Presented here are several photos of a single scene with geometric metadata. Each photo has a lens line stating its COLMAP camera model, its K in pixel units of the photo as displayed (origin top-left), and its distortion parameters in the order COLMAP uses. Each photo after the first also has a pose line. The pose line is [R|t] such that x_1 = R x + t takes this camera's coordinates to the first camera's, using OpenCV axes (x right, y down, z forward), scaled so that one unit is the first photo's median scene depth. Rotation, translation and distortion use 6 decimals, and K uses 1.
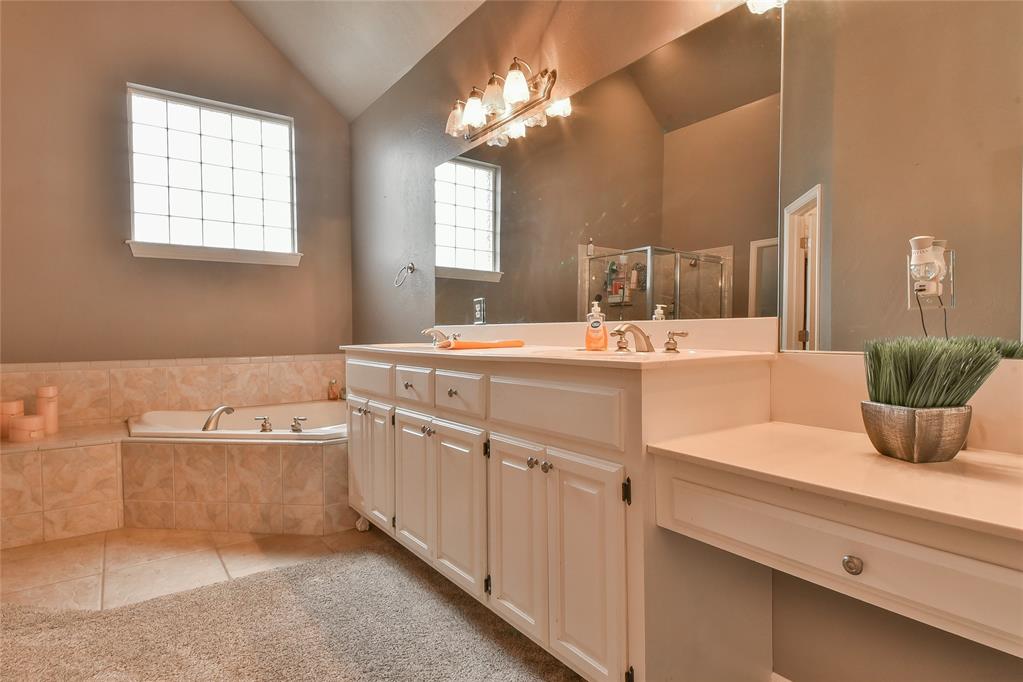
lens RADIAL K [[553.4, 0, 535.9], [0, 553.4, 345.3], [0, 0, 1]] dist [0.037737, -0.029804]
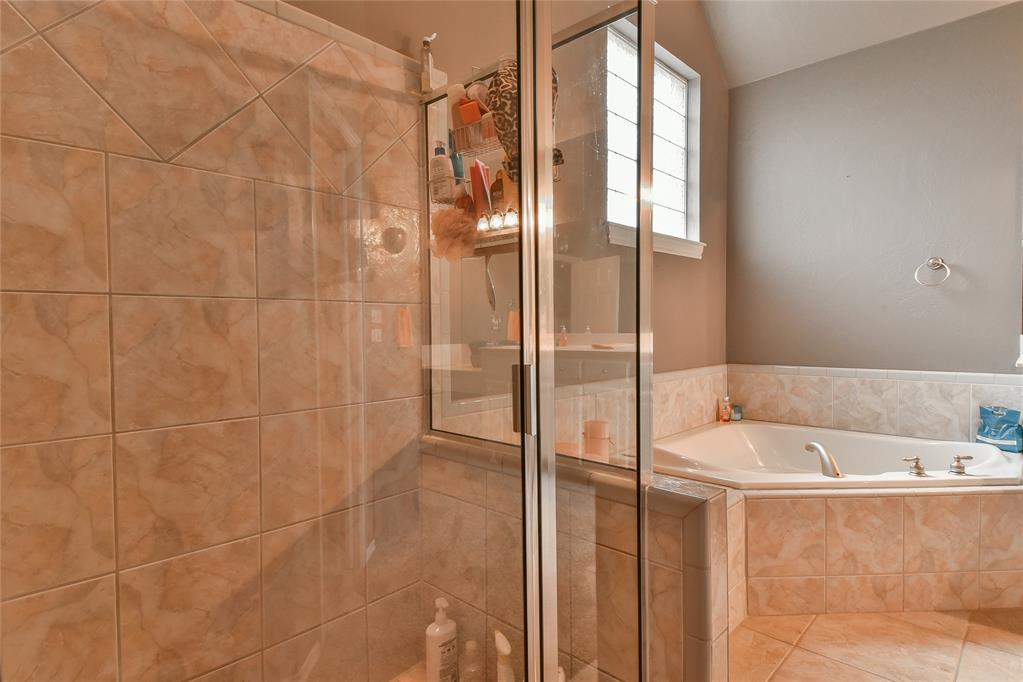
lens RADIAL K [[549.6, 0, 511.5], [0, 549.6, 341.0], [0, 0, 1]] dist [0.060305, -0.042783]
pose [[0.980899, -0.003590, 0.194487, -1.186338], [0.003290, 0.999993, 0.001869, -0.034497], [-0.194492, -0.001194, 0.980903, 0.351747]]
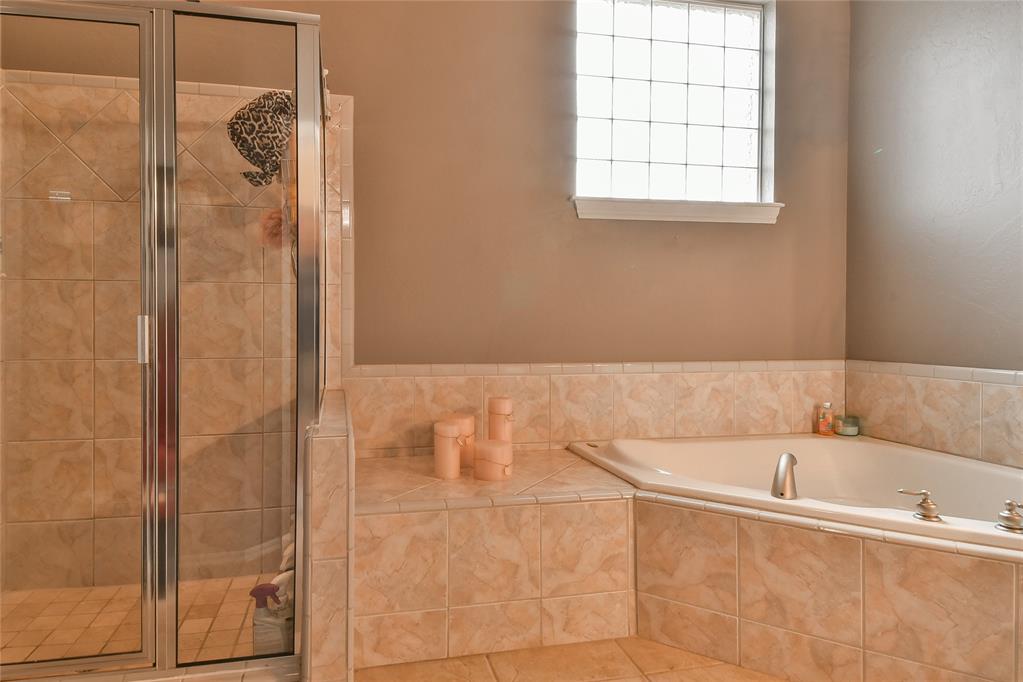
lens RADIAL K [[570.3, 0, 452.5], [0, 570.3, 326.0], [0, 0, 1]] dist [0.052184, -0.028553]
pose [[0.911746, 0.012827, -0.410554, -0.667201], [-0.019812, 0.999722, -0.012764, -0.009994], [0.410276, 0.019772, 0.911747, 0.319689]]
